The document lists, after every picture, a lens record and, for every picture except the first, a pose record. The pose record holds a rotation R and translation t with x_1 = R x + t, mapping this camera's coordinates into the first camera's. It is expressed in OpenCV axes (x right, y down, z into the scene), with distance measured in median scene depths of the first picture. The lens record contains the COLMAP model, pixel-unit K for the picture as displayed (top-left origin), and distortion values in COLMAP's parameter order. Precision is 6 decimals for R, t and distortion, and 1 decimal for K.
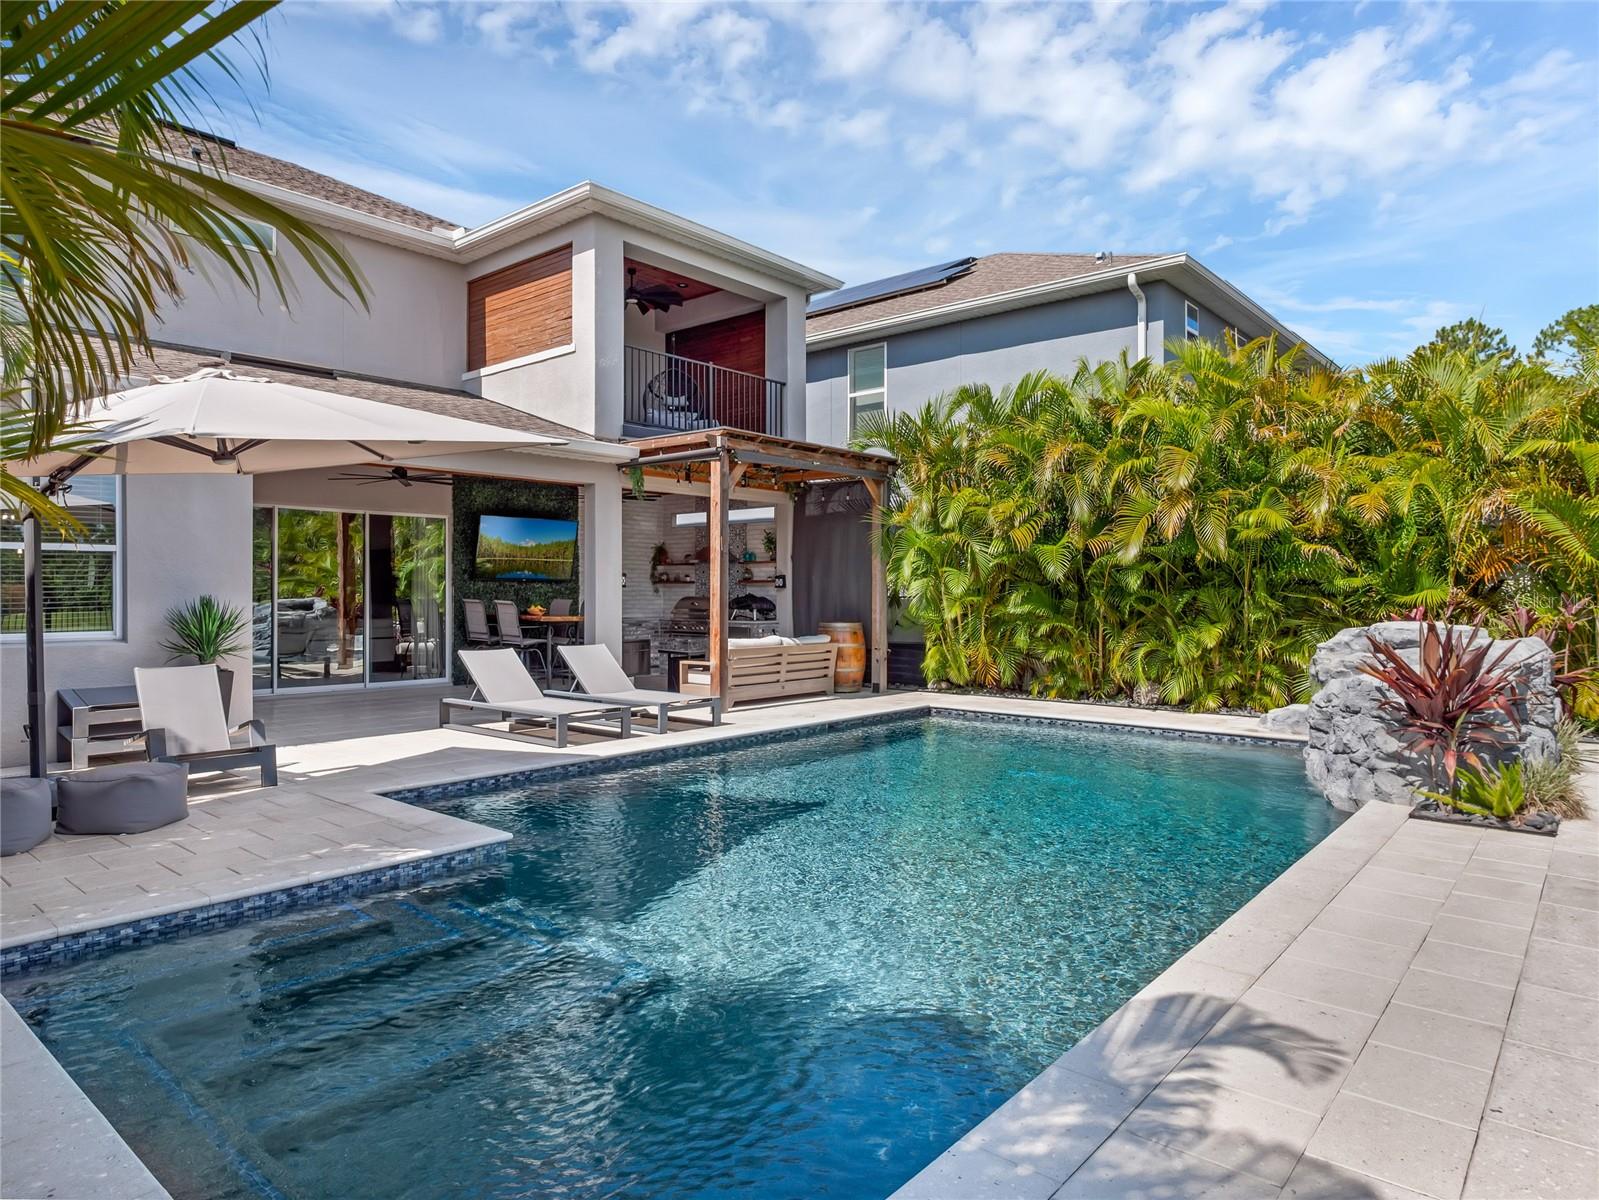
lens RADIAL K [[985.9, 0, 799.5], [0, 985.9, 600.0], [0, 0, 1]] dist [-0.002267, -0.000145]
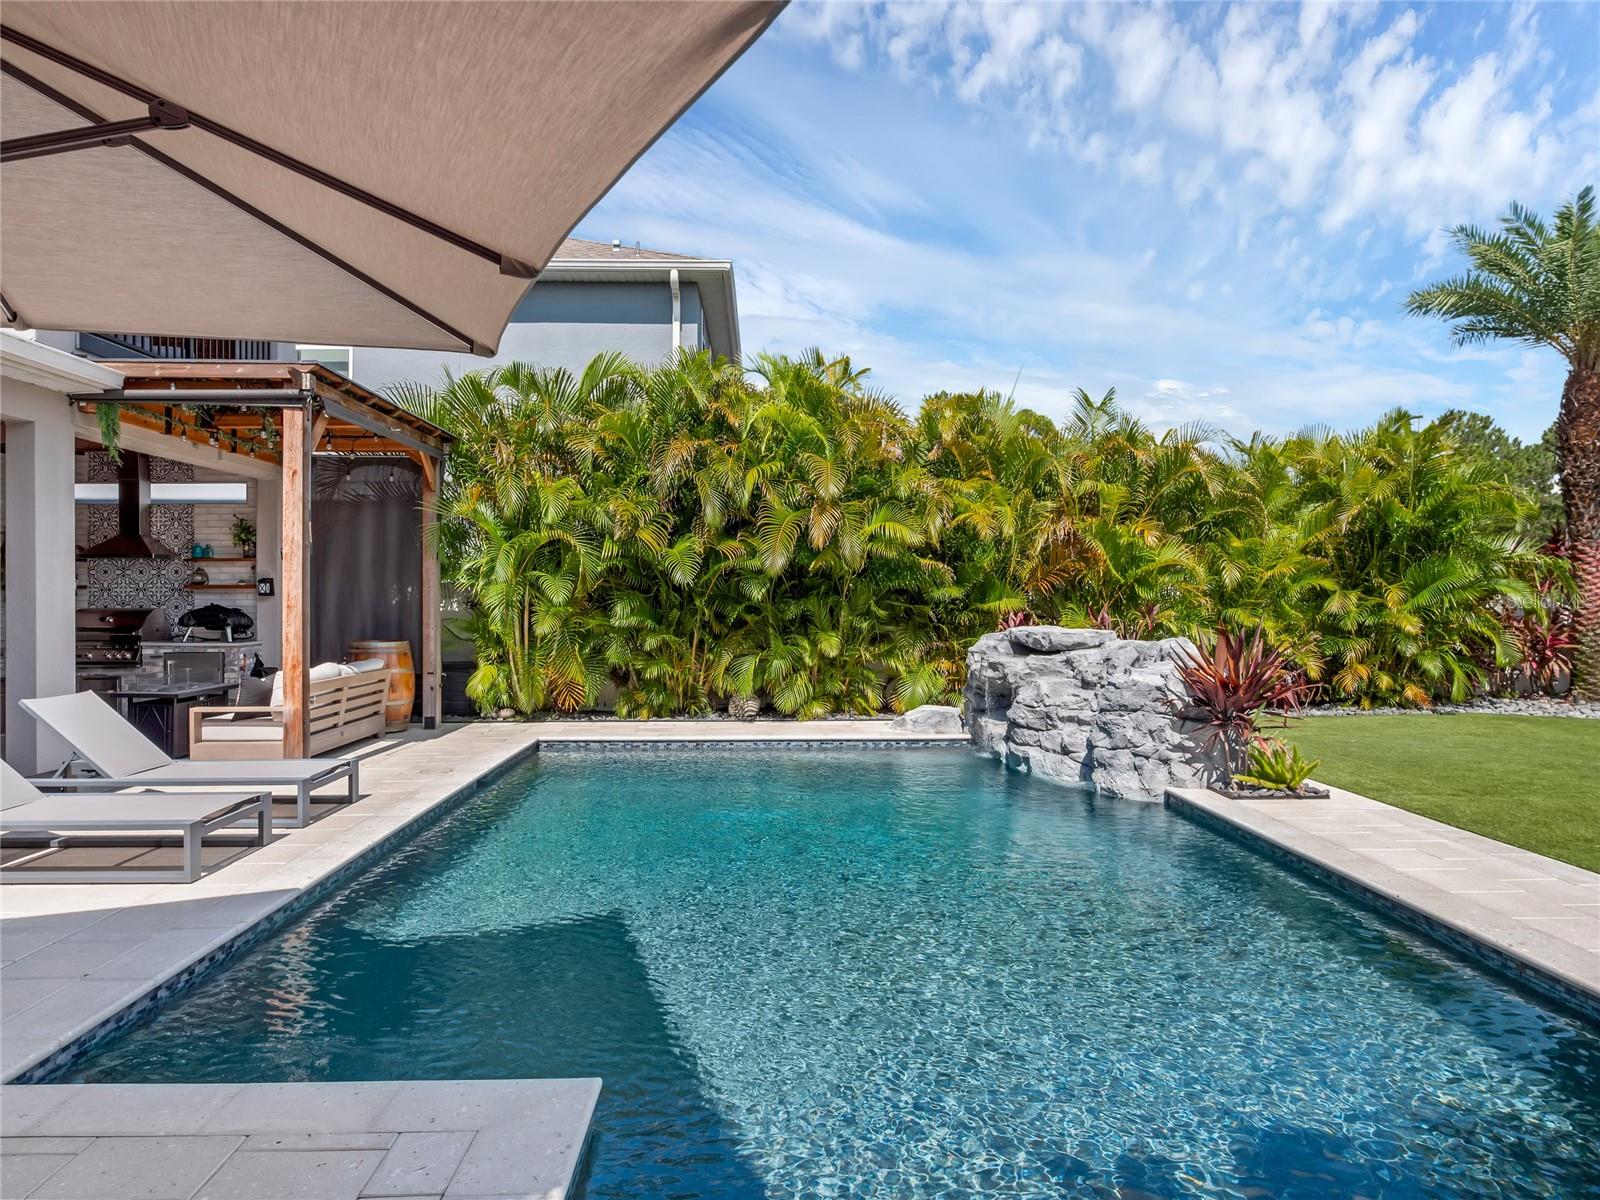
lens RADIAL K [[986.5, 0, 800.0], [0, 986.5, 600.0], [0, 0, 1]] dist [-0.002267, -0.000145]
pose [[0.740971, -0.002547, 0.671532, -0.259851], [0.006669, 0.999971, -0.003566, -0.004957], [-0.671504, 0.007121, 0.740967, 0.243494]]
